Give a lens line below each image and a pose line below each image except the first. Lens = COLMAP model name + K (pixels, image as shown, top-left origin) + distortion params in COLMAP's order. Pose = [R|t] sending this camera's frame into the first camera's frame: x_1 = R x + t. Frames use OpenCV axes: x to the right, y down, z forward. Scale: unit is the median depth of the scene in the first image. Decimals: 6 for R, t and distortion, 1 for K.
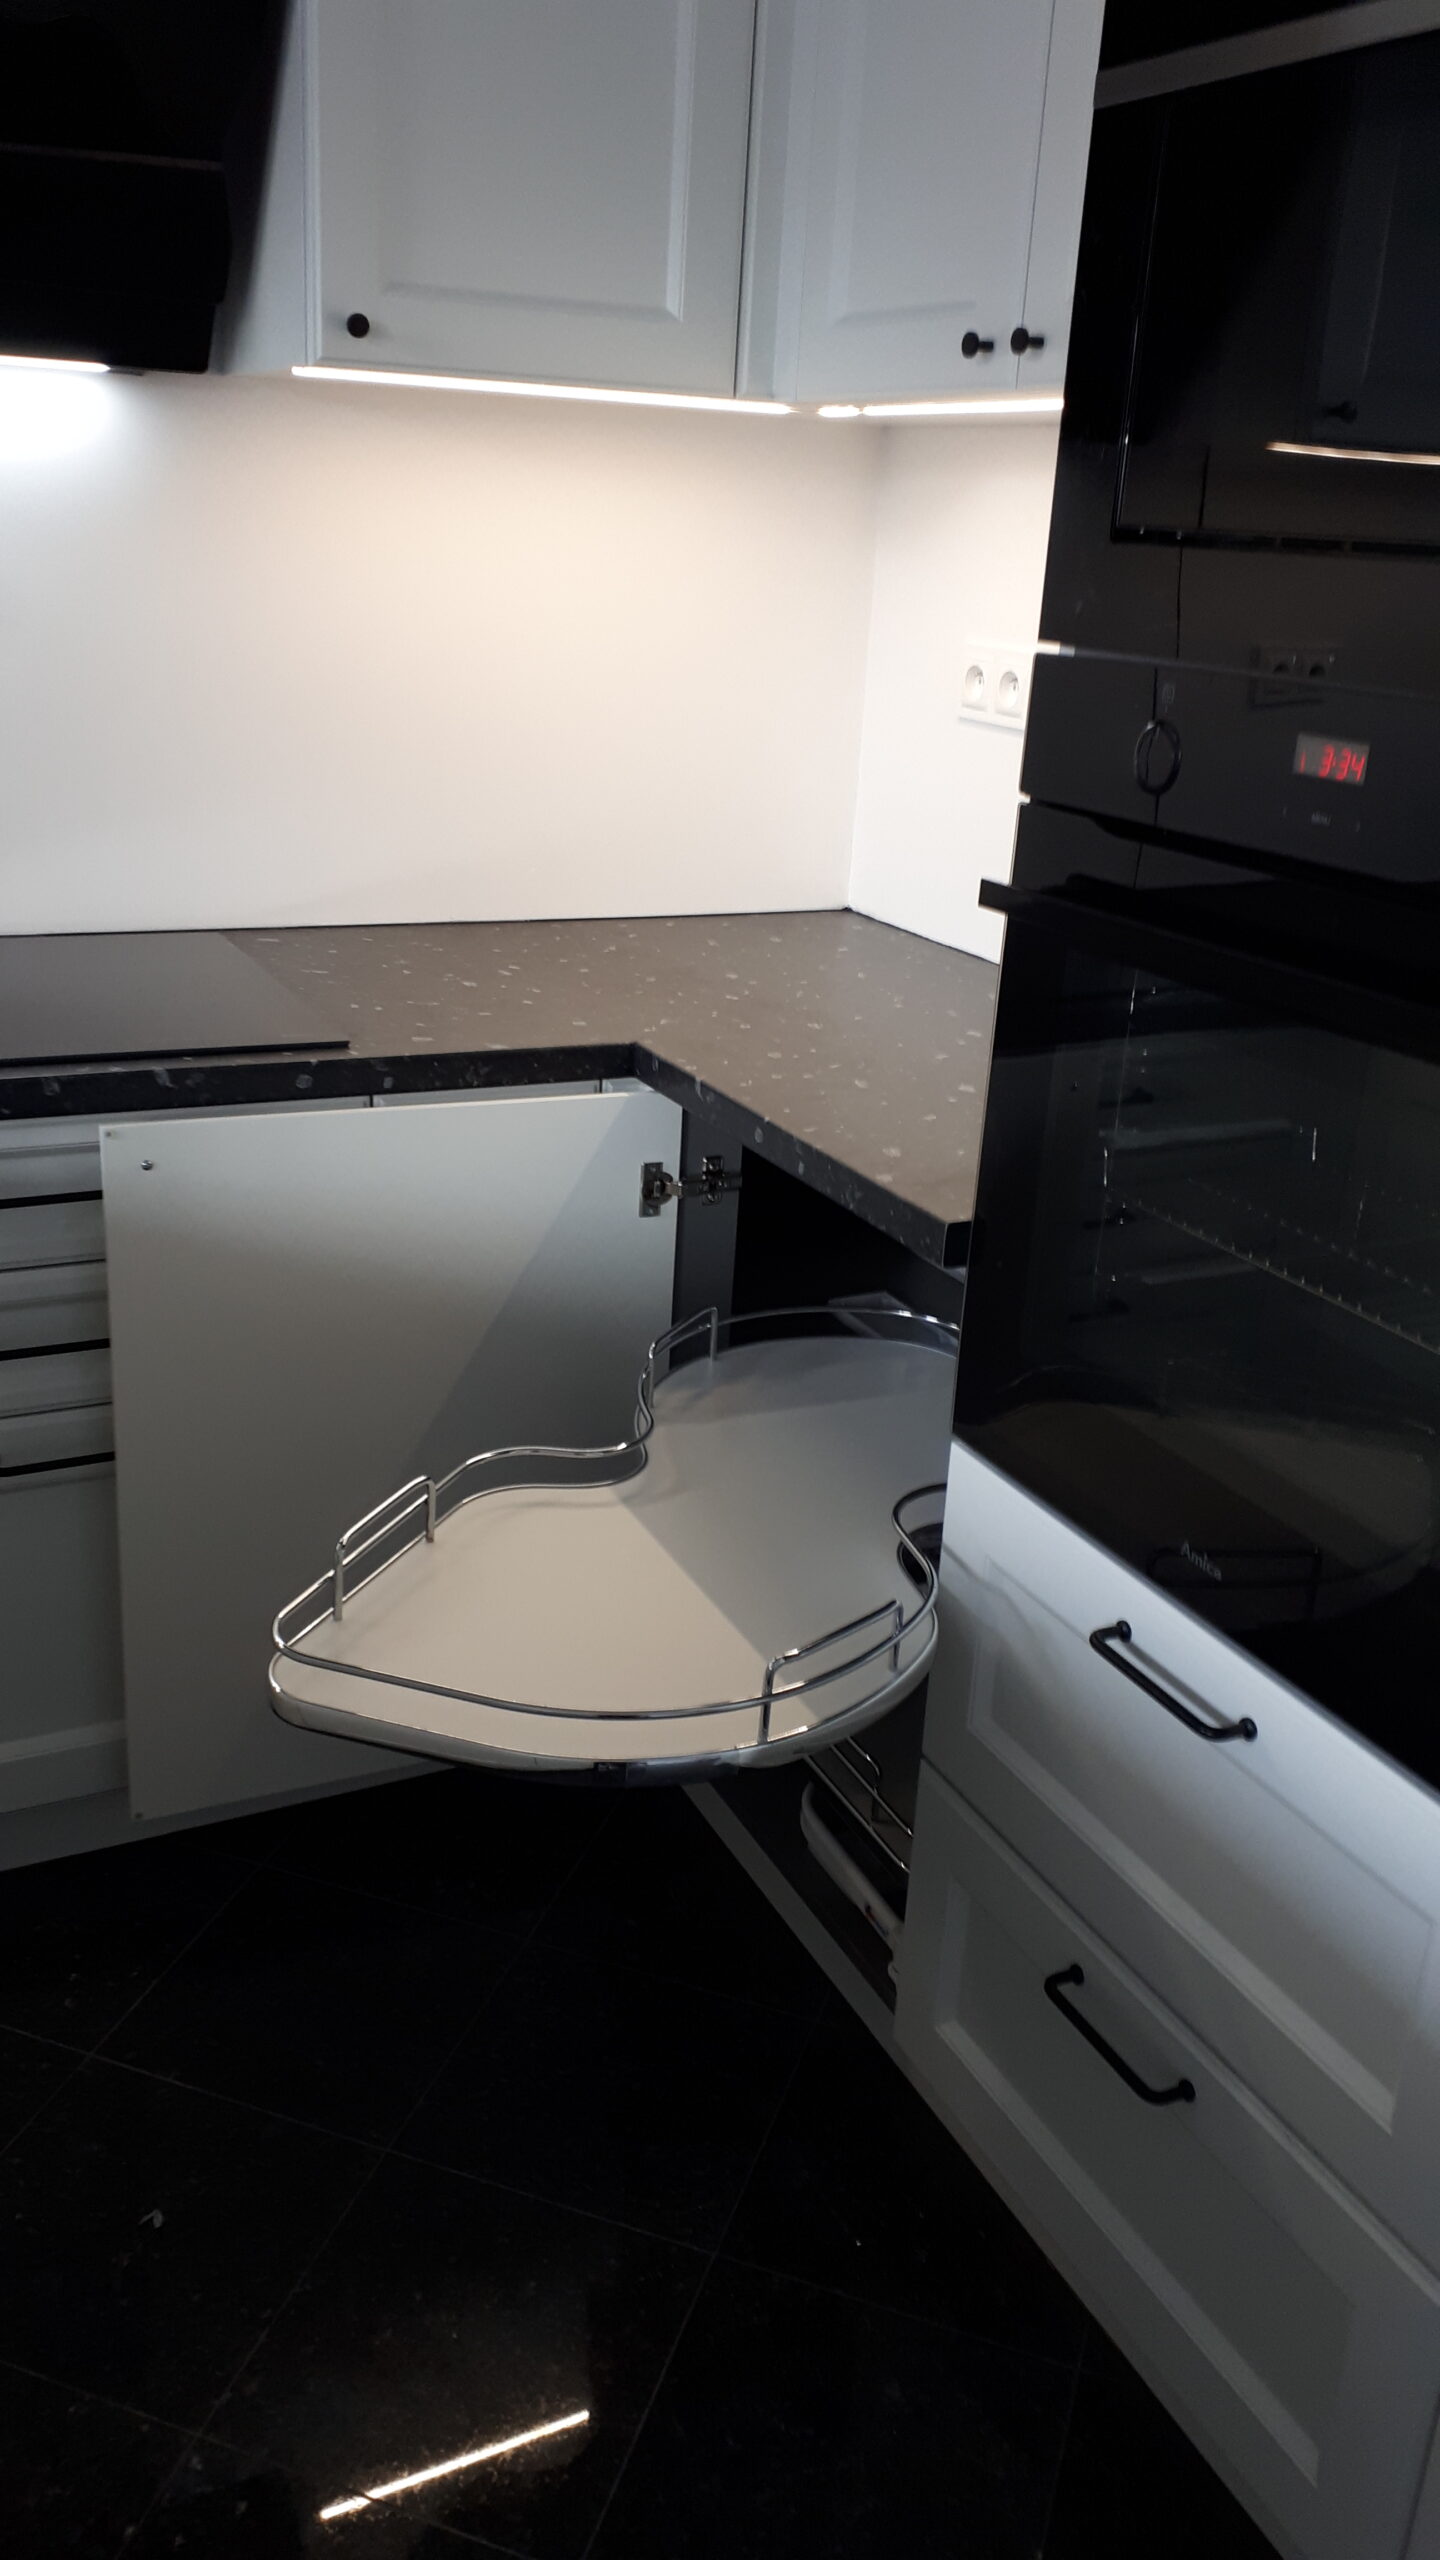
lens RADIAL K [[2042.9, 0, 700.2], [0, 2042.9, 1286.9], [0, 0, 1]] dist [0.168449, -0.412924]
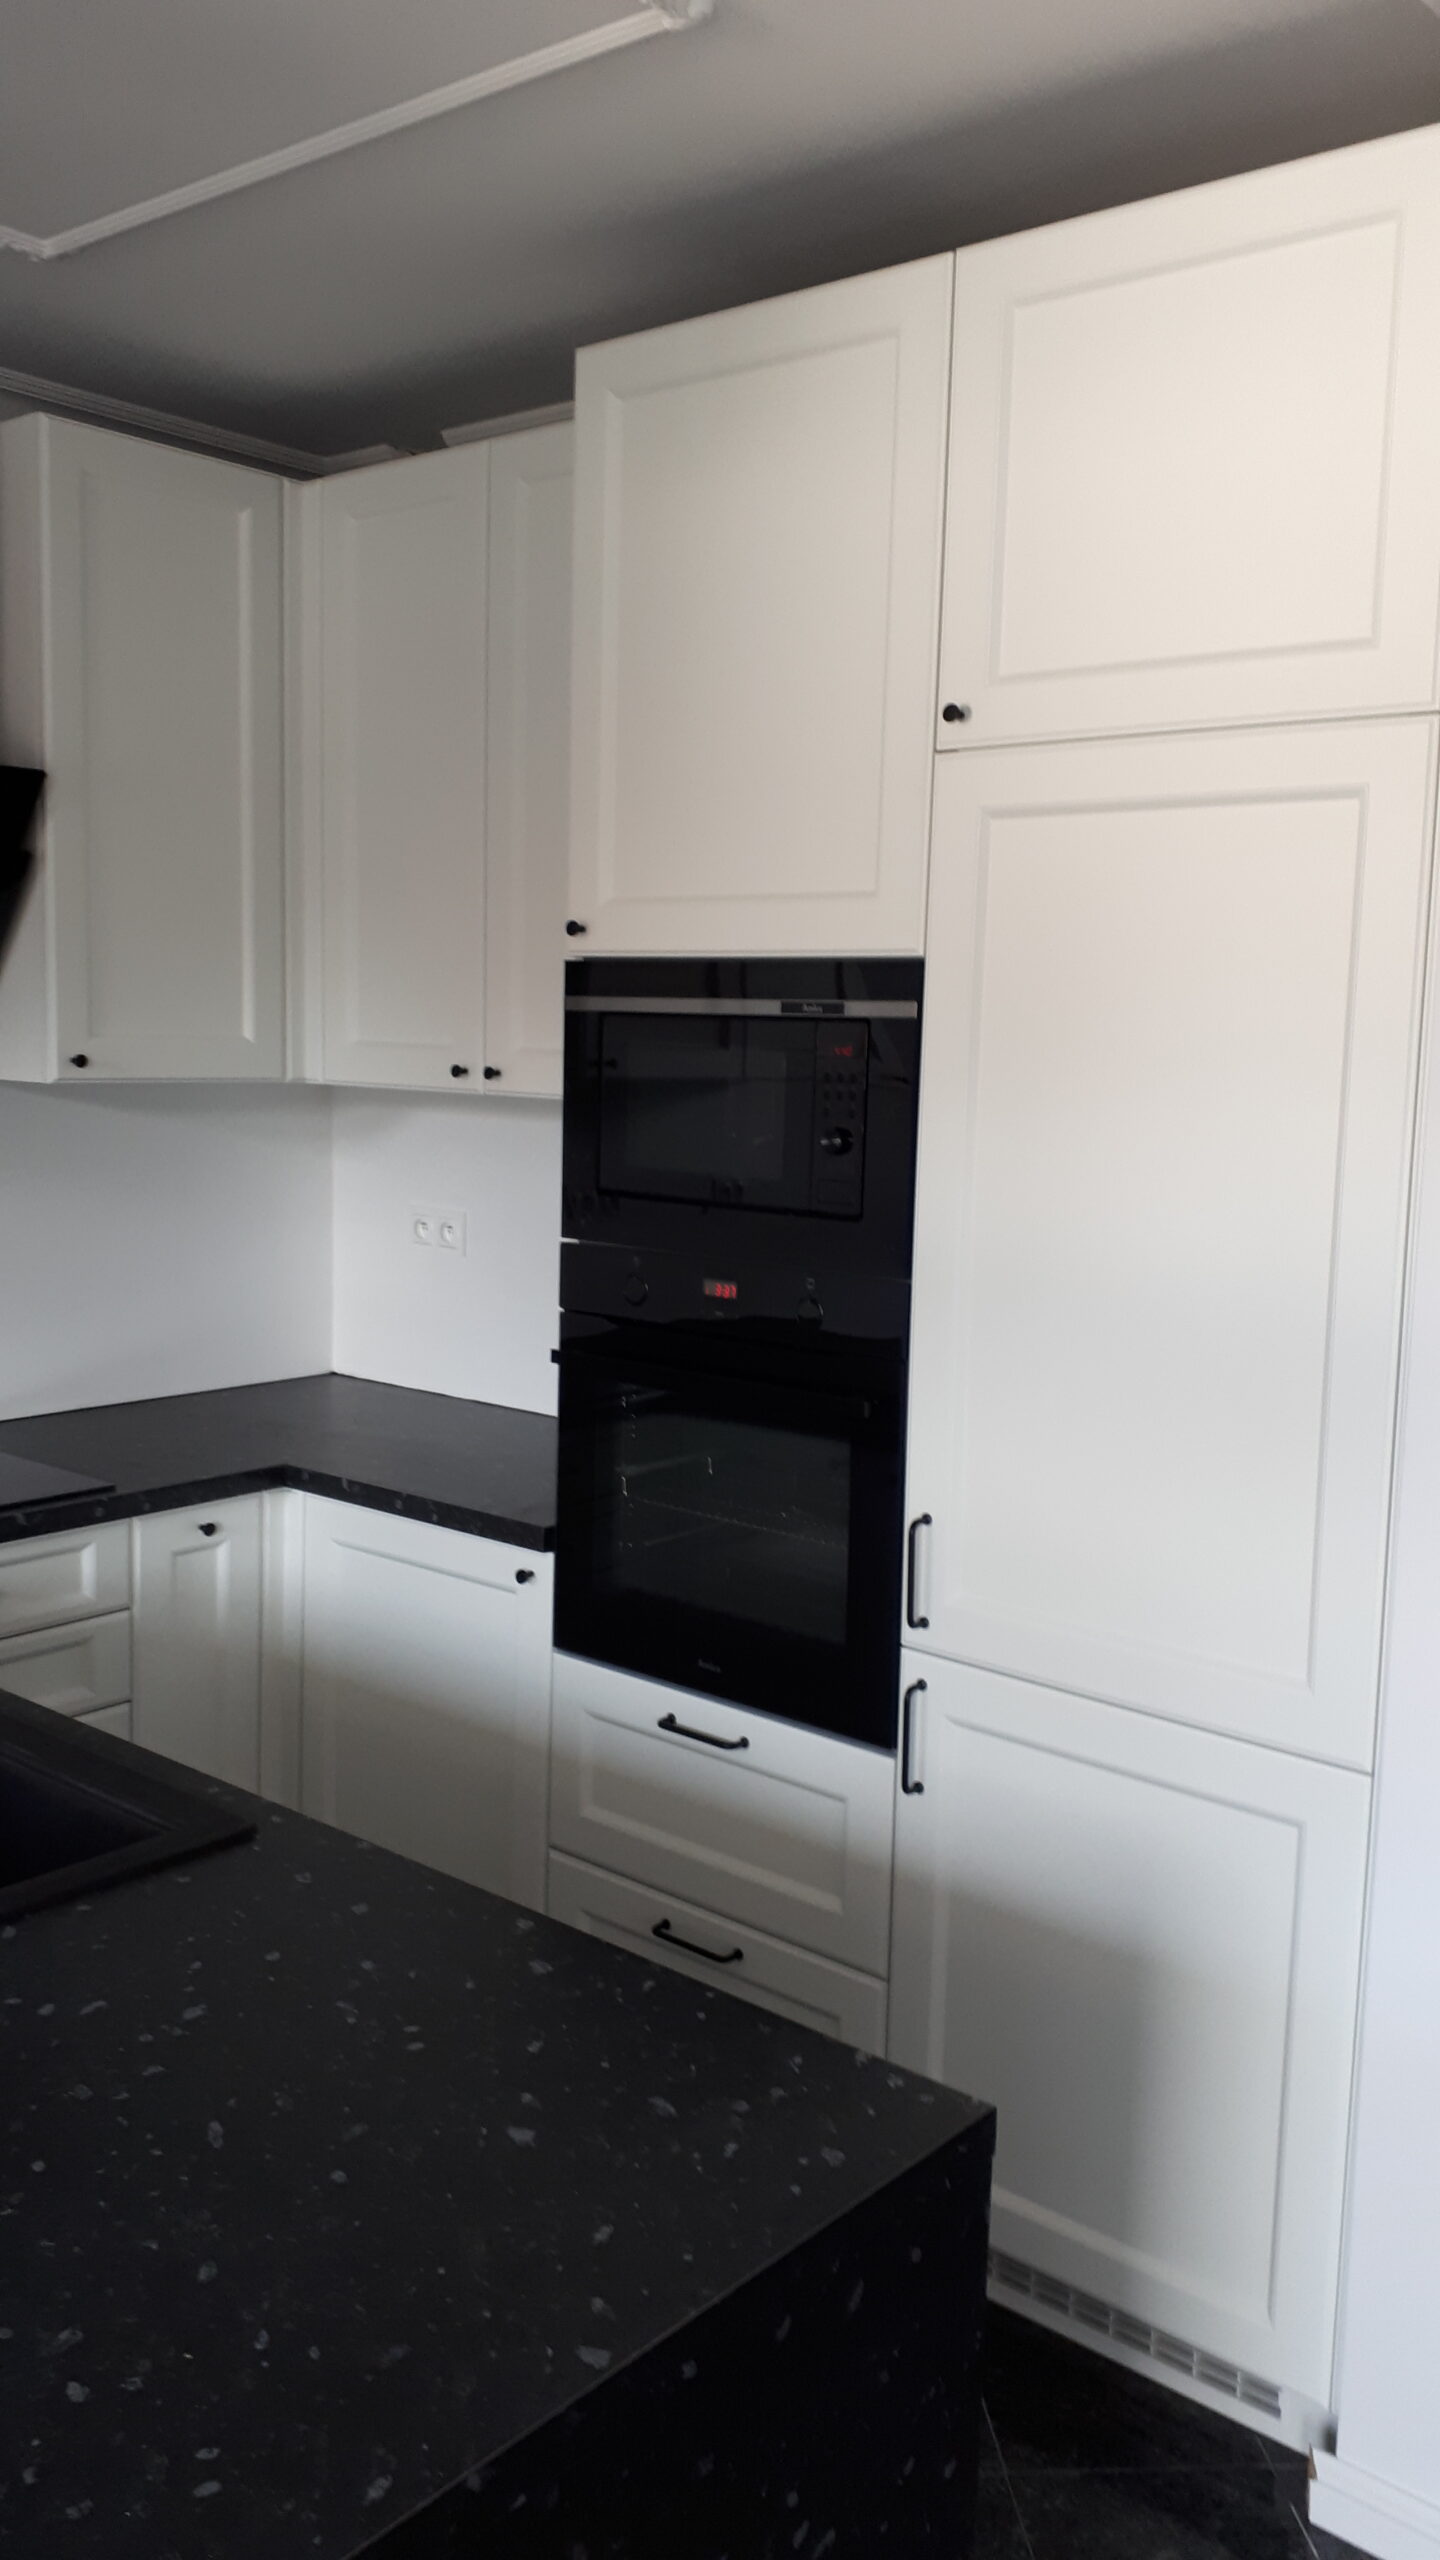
lens RADIAL K [[2064.0, 0, 716.3], [0, 2064.0, 1250.2], [0, 0, 1]] dist [0.171624, -0.312337]
pose [[0.914987, -0.071822, 0.397040, -0.403647], [0.160176, 0.967826, -0.194055, 0.100165], [-0.370328, 0.241154, 0.897052, -0.712285]]
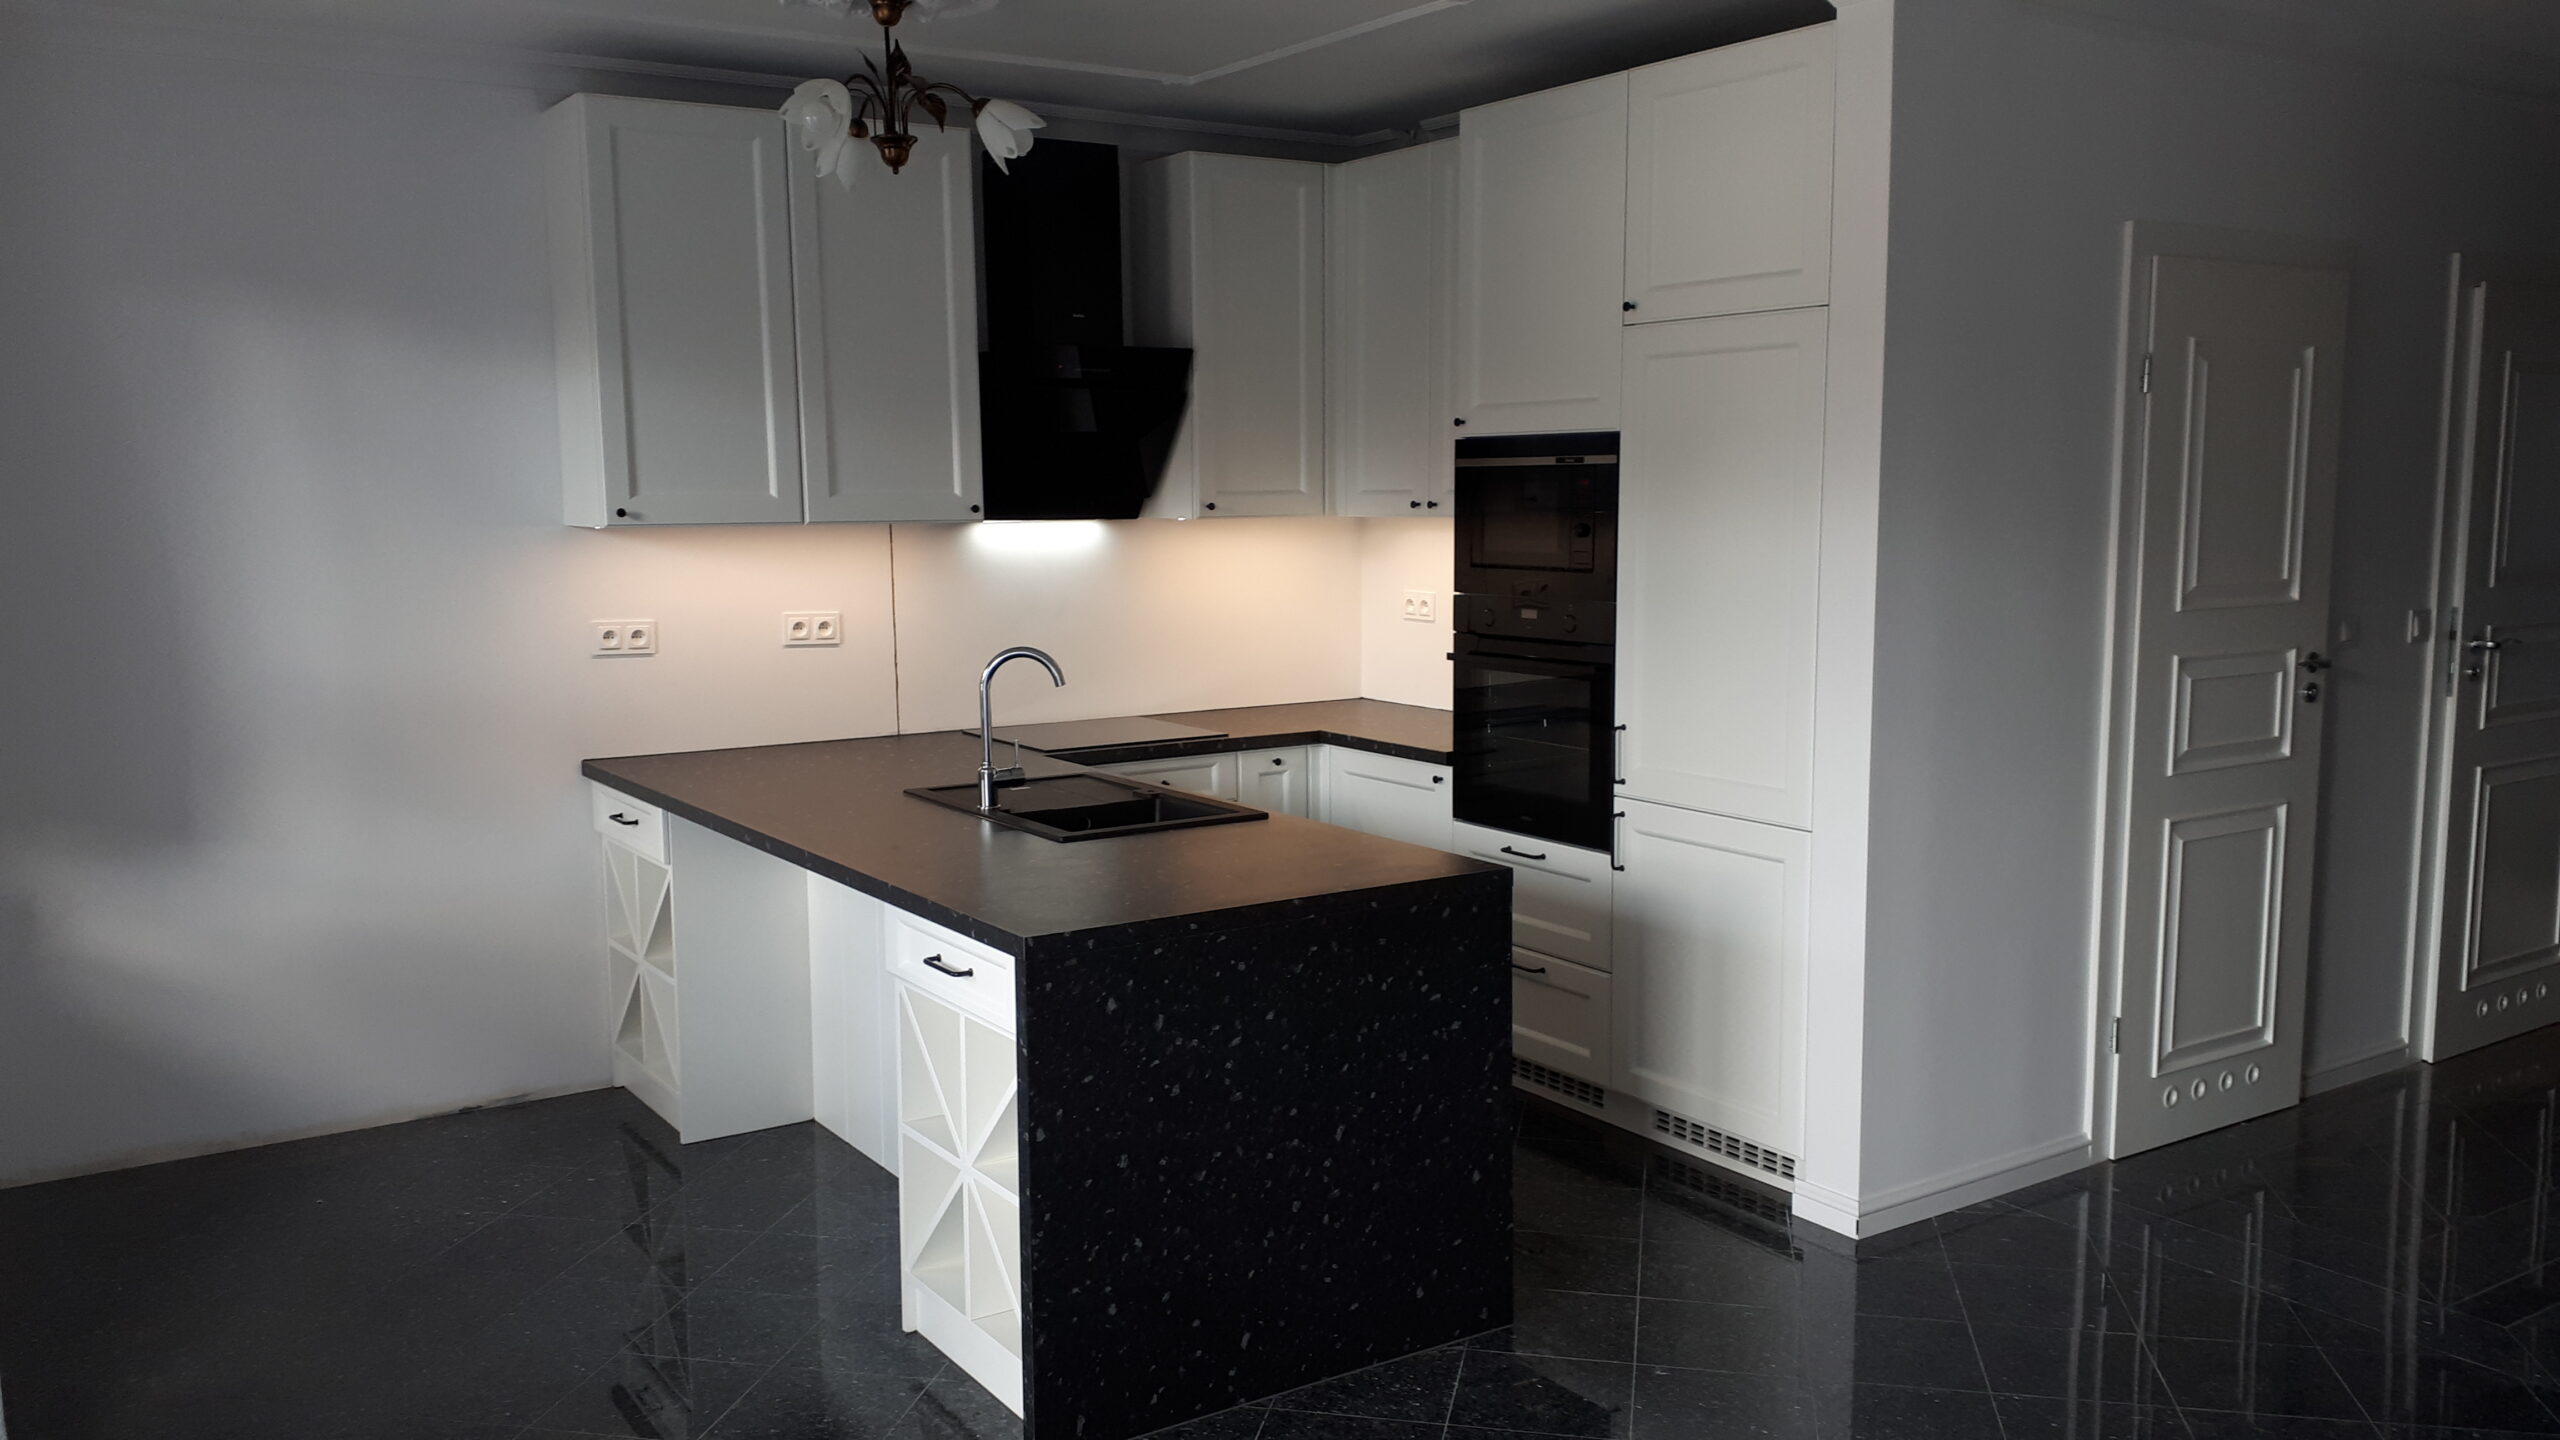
lens RADIAL K [[2042.9, 0, 1287.2], [0, 2042.9, 756.5], [0, 0, 1]] dist [0.168449, -0.412924]
pose [[0.988475, -0.077709, 0.129913, -0.507776], [0.104053, 0.972098, -0.210235, 0.577793], [-0.109951, 0.221330, 0.968981, -1.981783]]
